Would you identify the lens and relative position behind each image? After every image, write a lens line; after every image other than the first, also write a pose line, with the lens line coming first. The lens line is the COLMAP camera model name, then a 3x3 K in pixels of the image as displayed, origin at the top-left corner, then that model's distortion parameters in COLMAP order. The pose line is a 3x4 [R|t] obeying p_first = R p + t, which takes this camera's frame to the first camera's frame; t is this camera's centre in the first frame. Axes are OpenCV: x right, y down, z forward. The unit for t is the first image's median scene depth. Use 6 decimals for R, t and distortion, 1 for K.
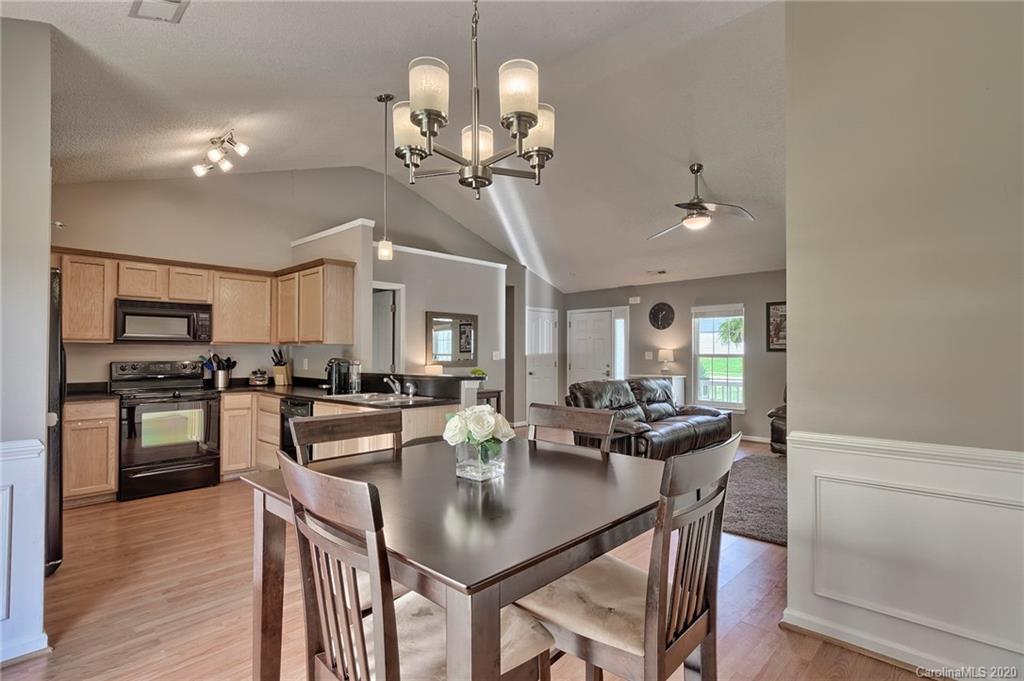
lens RADIAL K [[505.5, 0, 510.8], [0, 505.5, 347.2], [0, 0, 1]] dist [-0.006104, 0.001228]
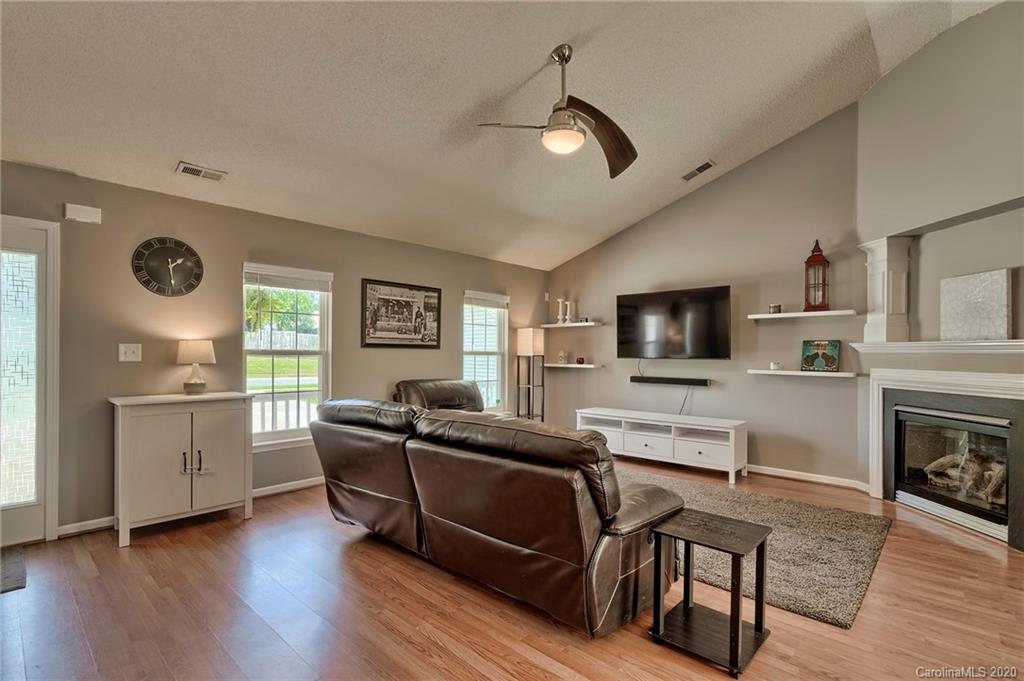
lens RADIAL K [[472.7, 0, 515.9], [0, 472.7, 354.3], [0, 0, 1]] dist [-0.005859, 0.001414]
pose [[-0.026858, -0.005182, 0.999626, -0.224321], [-0.022186, 0.999743, 0.004587, 0.014465], [-0.999393, -0.022054, -0.026966, 1.109059]]
